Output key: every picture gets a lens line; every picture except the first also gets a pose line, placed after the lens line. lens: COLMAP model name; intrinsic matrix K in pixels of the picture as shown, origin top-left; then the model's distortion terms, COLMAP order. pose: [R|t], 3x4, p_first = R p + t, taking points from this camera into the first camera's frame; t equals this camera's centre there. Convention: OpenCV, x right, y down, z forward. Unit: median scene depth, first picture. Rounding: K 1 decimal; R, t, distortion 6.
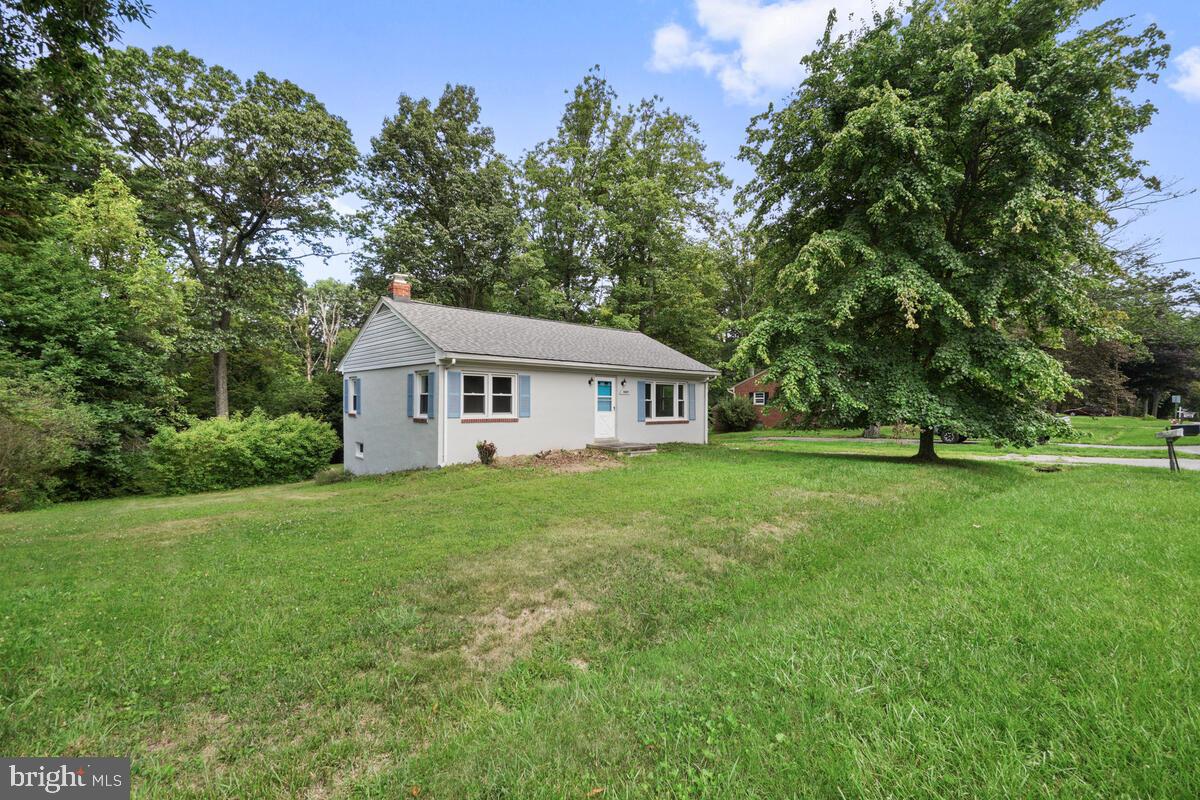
lens RADIAL K [[529.7, 0, 593.9], [0, 529.7, 399.5], [0, 0, 1]] dist [-0.005246, -0.002084]
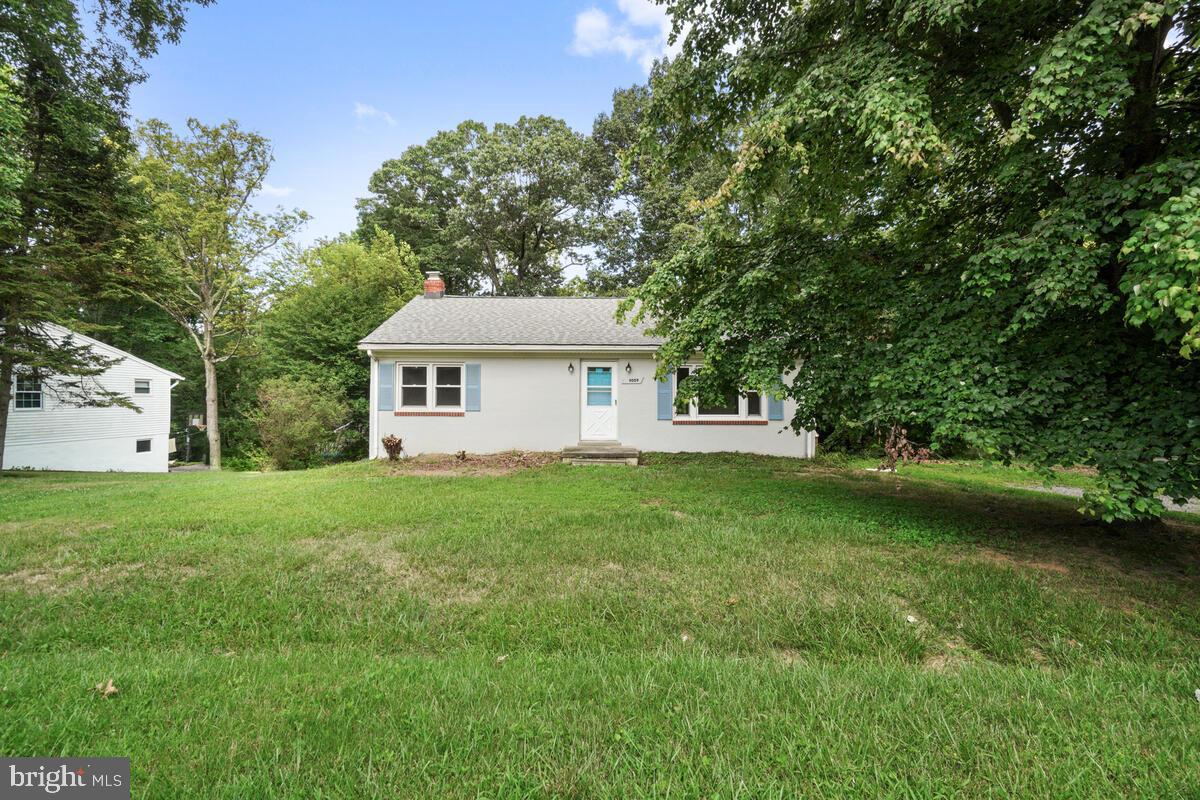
lens RADIAL K [[529.7, 0, 599.1], [0, 529.7, 404.9], [0, 0, 1]] dist [-0.005246, -0.002084]
pose [[0.739366, 0.008591, -0.673248, 0.613993], [0.006034, 0.999794, 0.019385, 0.007041], [0.673276, -0.018395, 0.739162, 0.481454]]
